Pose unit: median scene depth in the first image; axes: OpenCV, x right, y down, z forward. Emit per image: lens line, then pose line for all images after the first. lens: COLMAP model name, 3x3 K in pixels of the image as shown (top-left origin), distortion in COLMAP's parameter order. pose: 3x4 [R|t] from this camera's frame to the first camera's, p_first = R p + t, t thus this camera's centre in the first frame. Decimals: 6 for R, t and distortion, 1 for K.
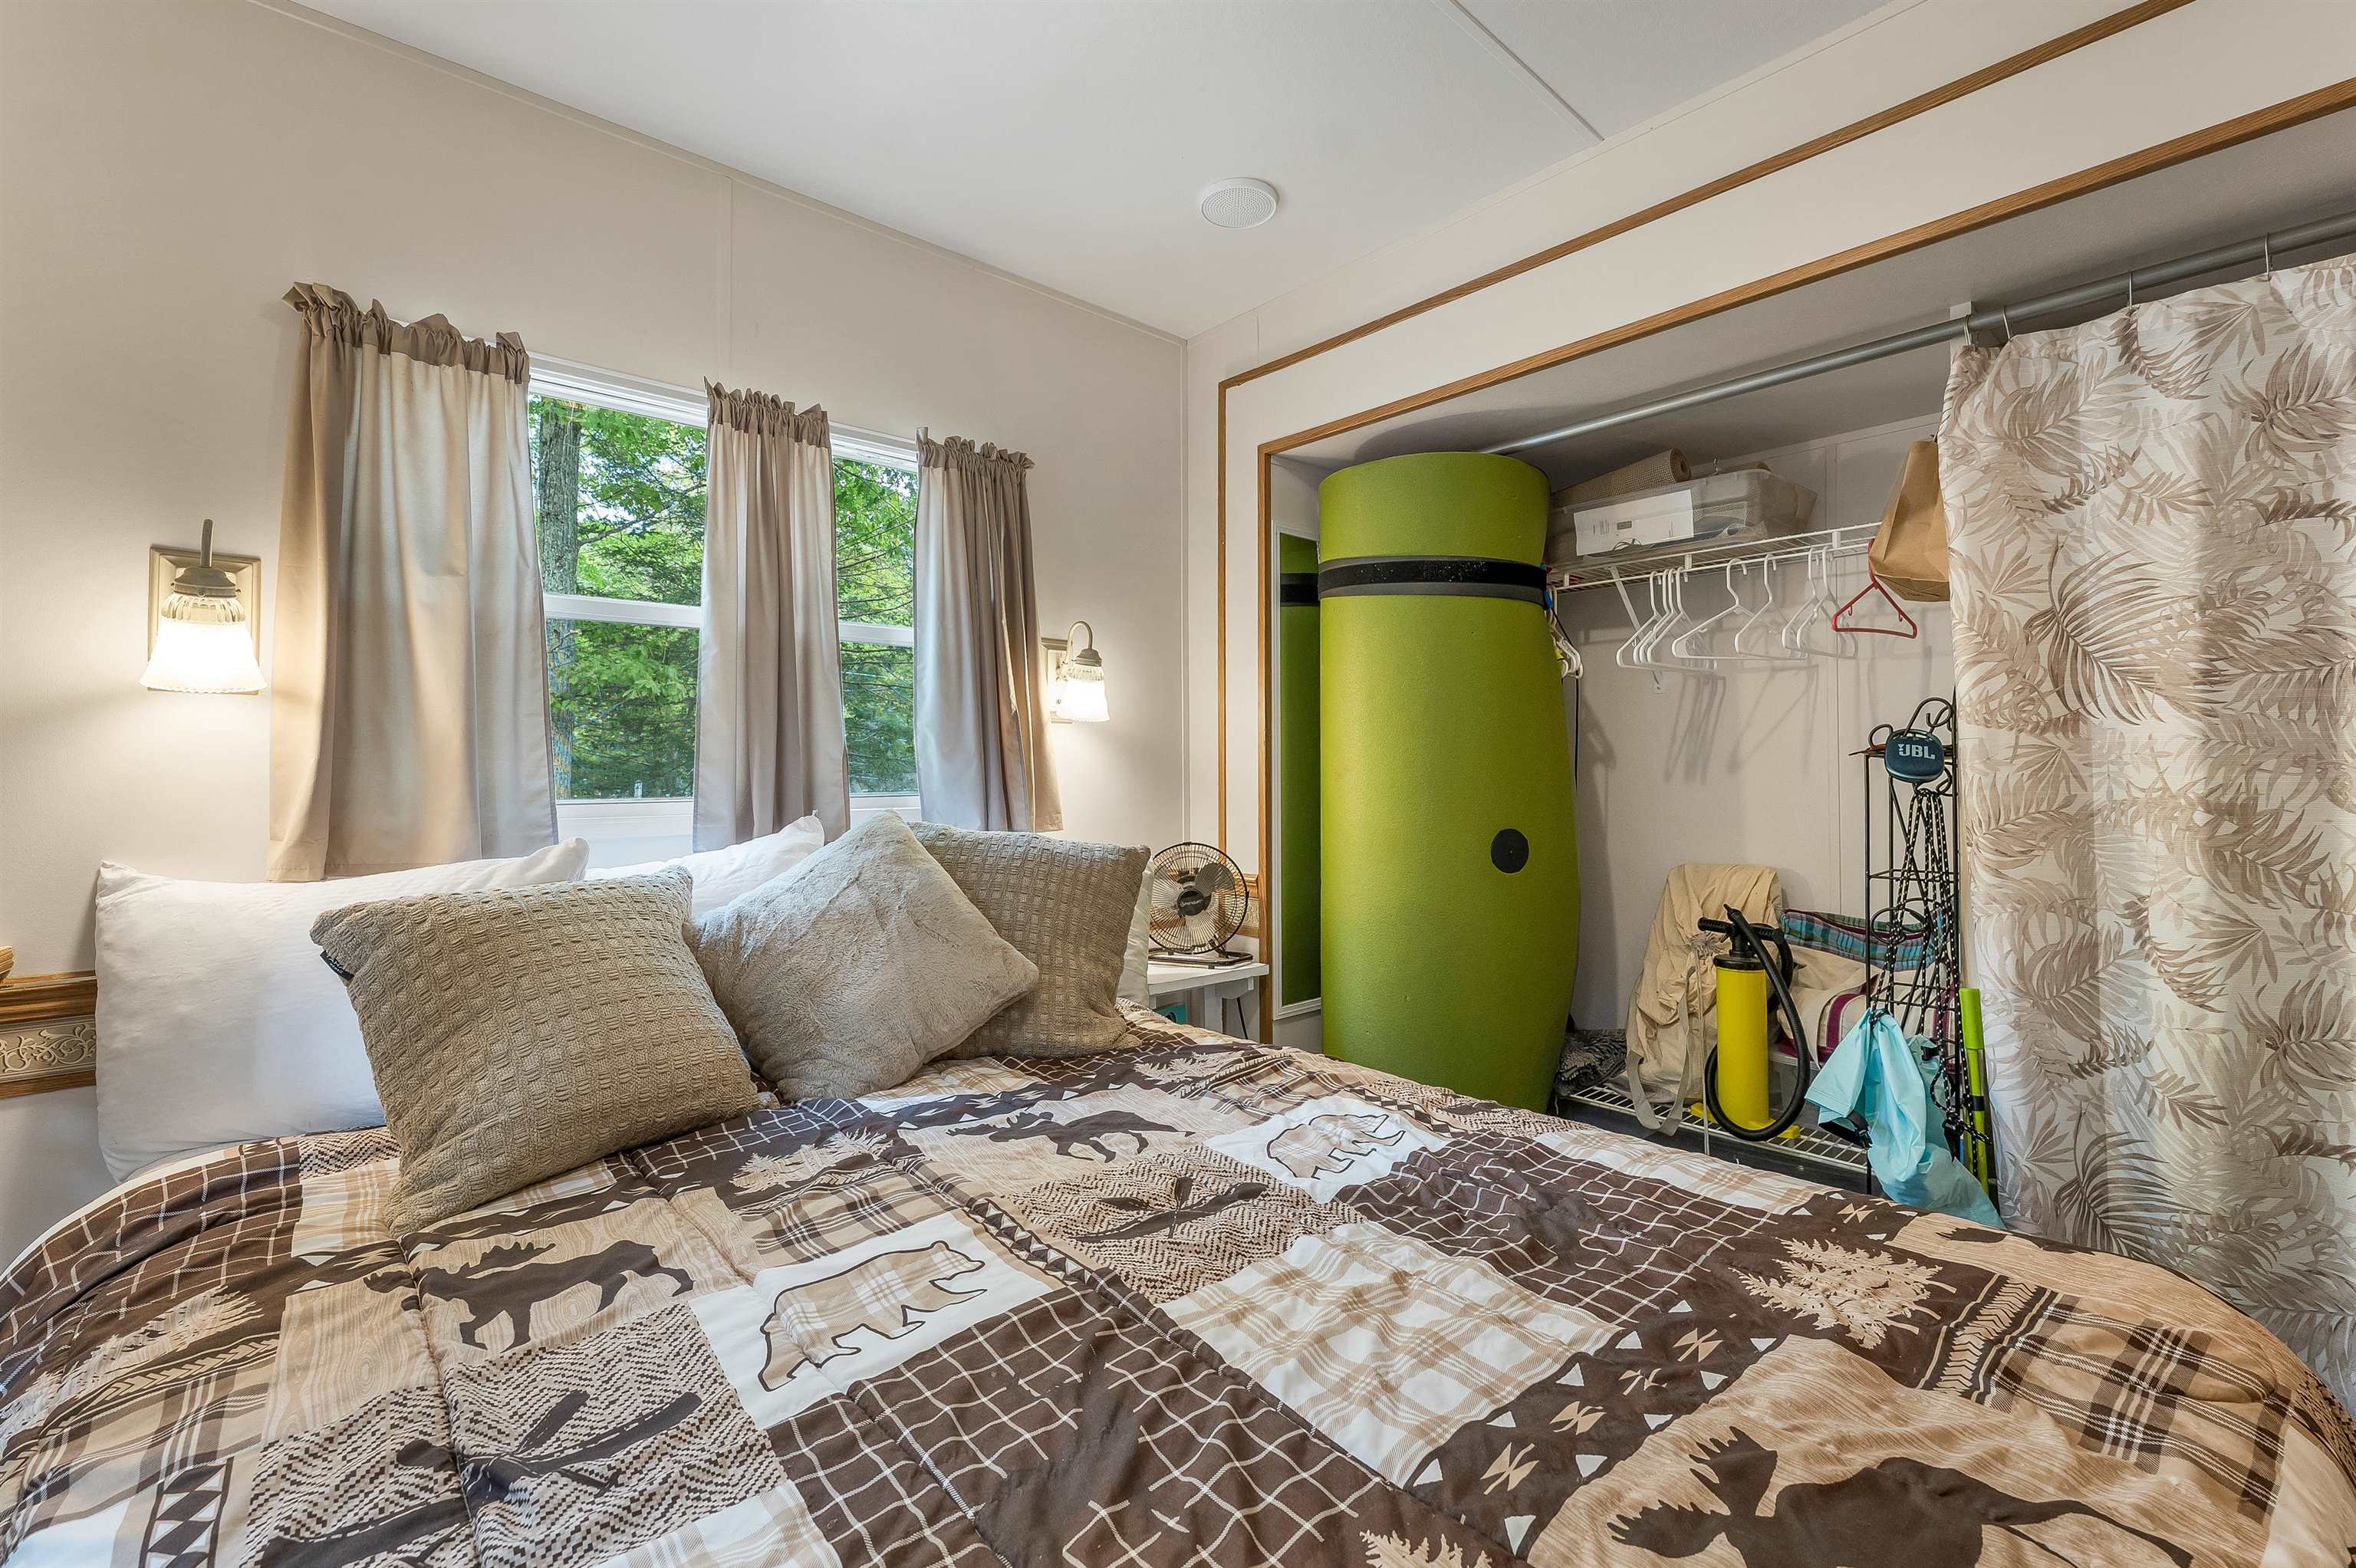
lens RADIAL K [[970.4, 0, 1200.5], [0, 970.4, 770.3], [0, 0, 1]] dist [-0.003379, 0.000442]
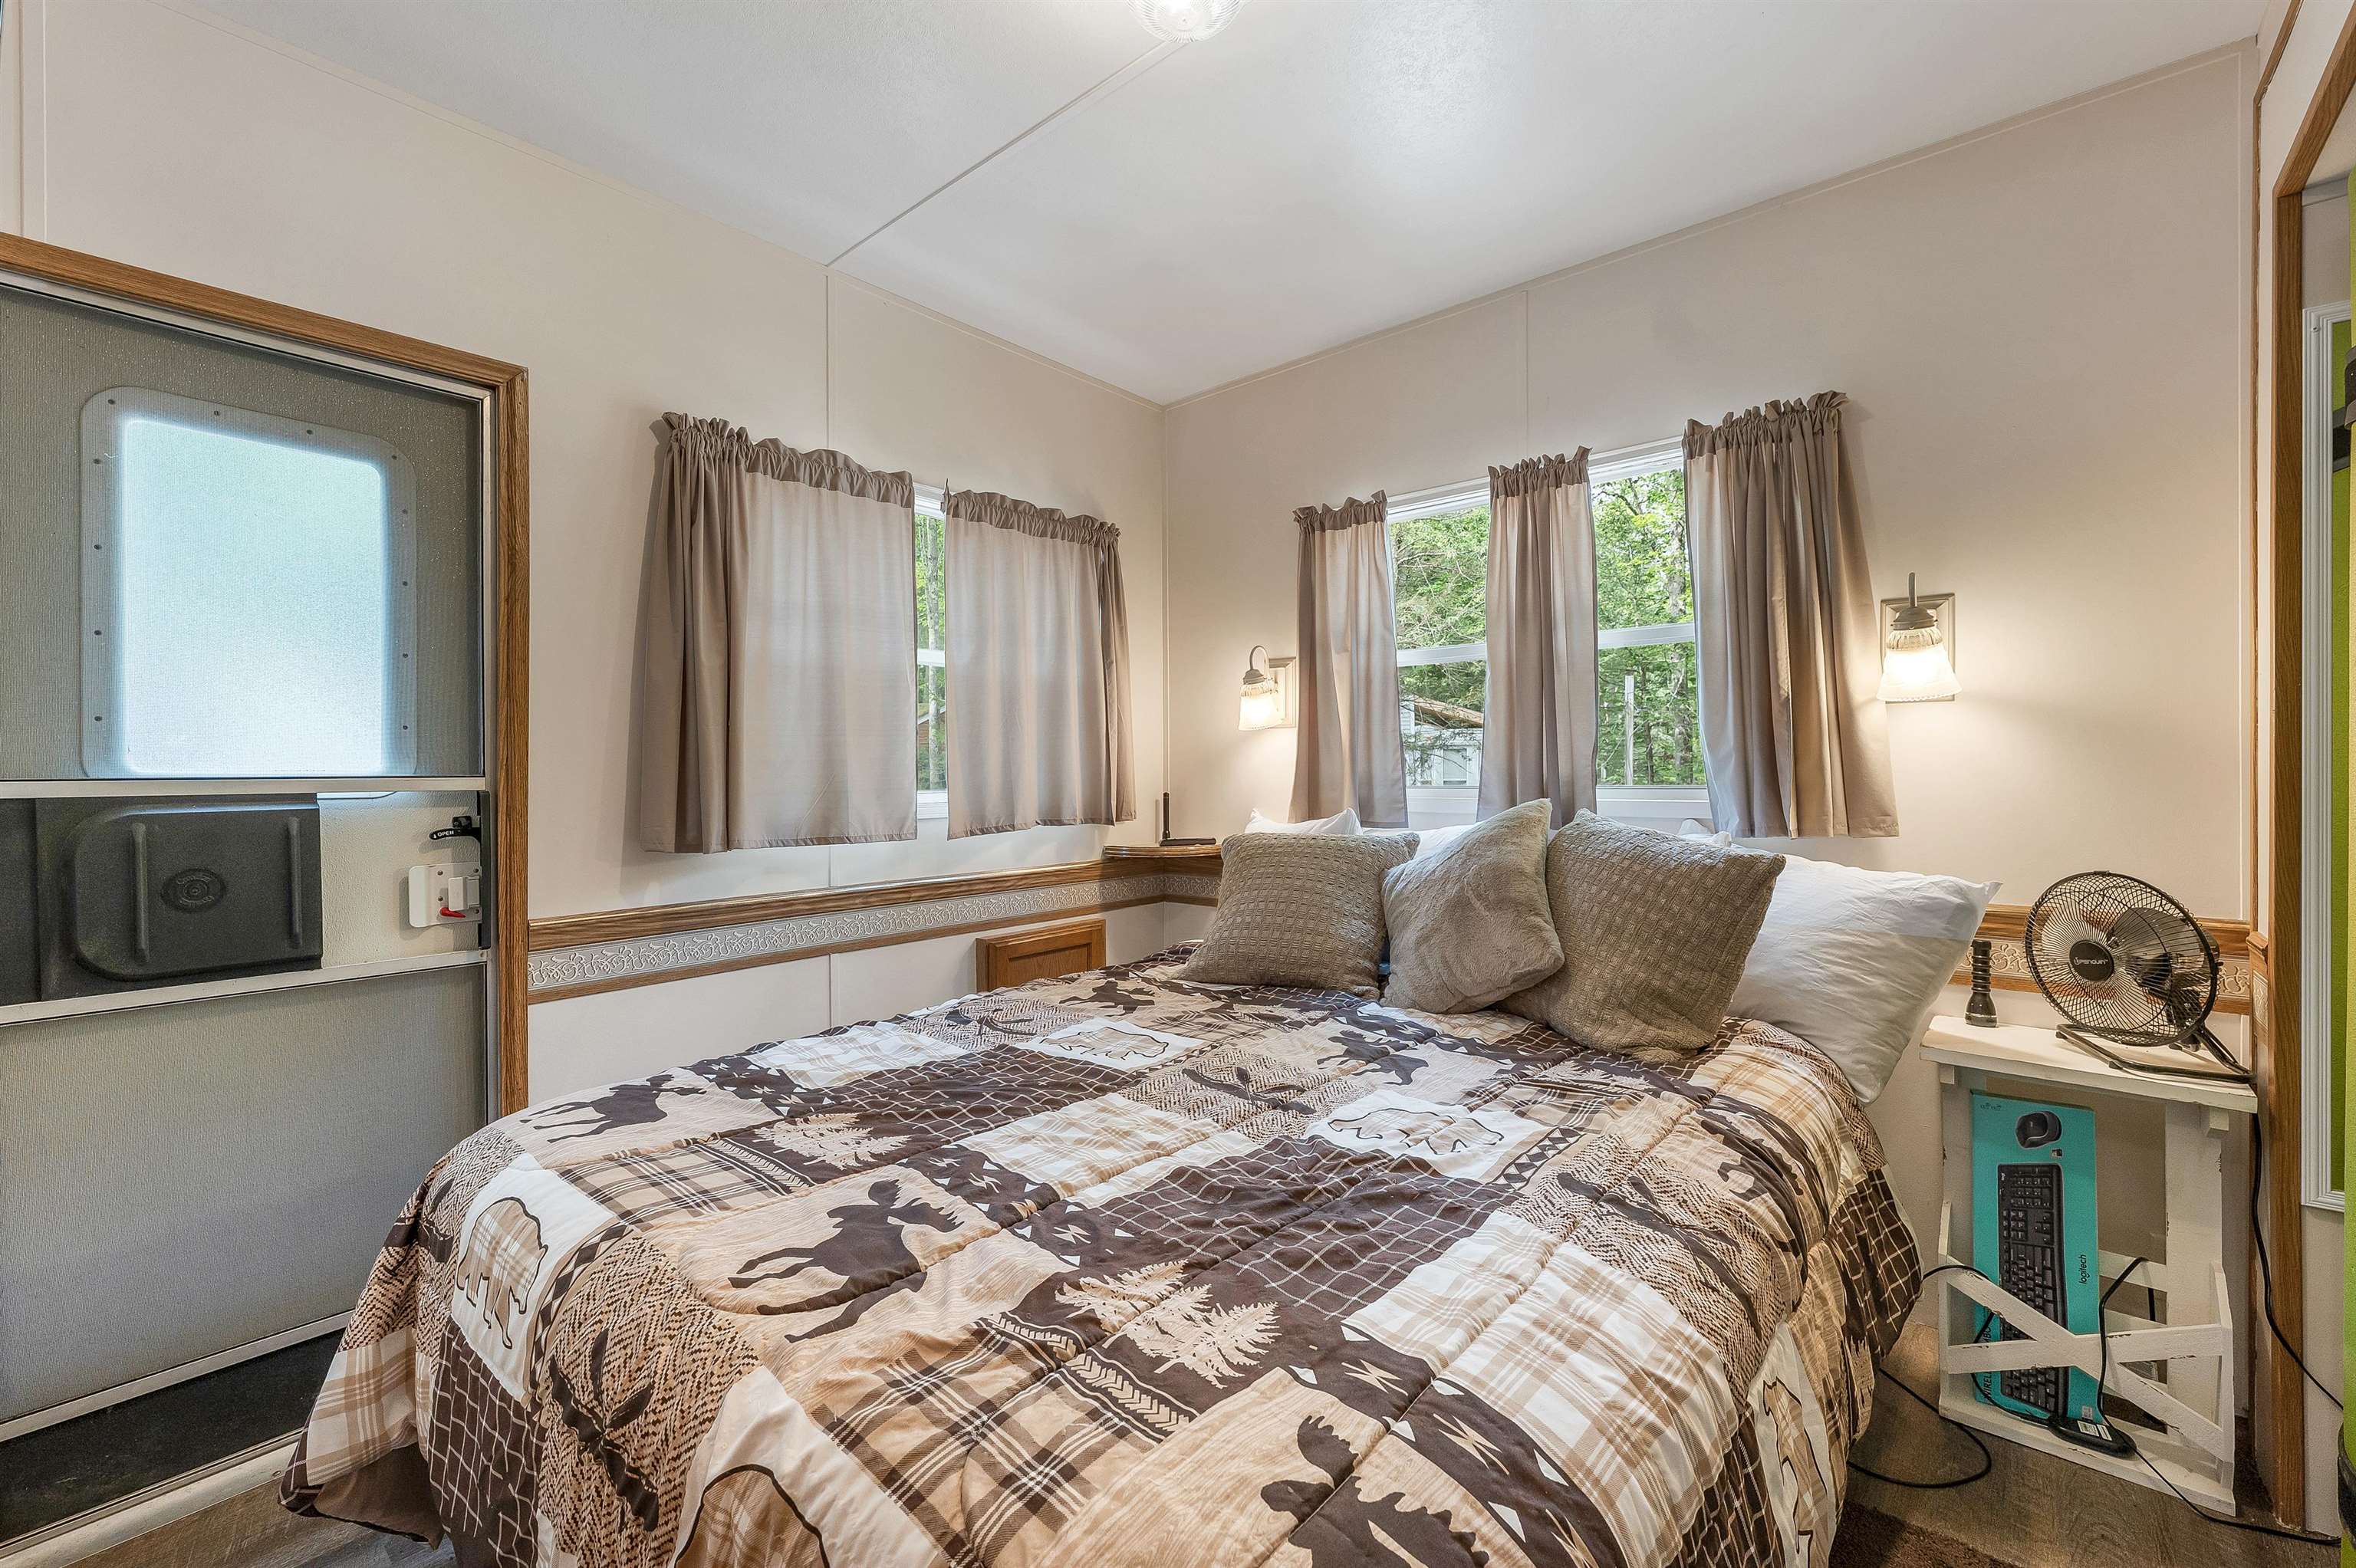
lens RADIAL K [[967.5, 0, 1194.4], [0, 967.5, 775.4], [0, 0, 1]] dist [-0.000632, 0.000482]
pose [[0.150985, 0.008907, -0.988496, 1.164883], [0.012165, 0.999867, 0.010868, -0.007088], [0.988461, -0.013666, 0.150856, 0.643858]]
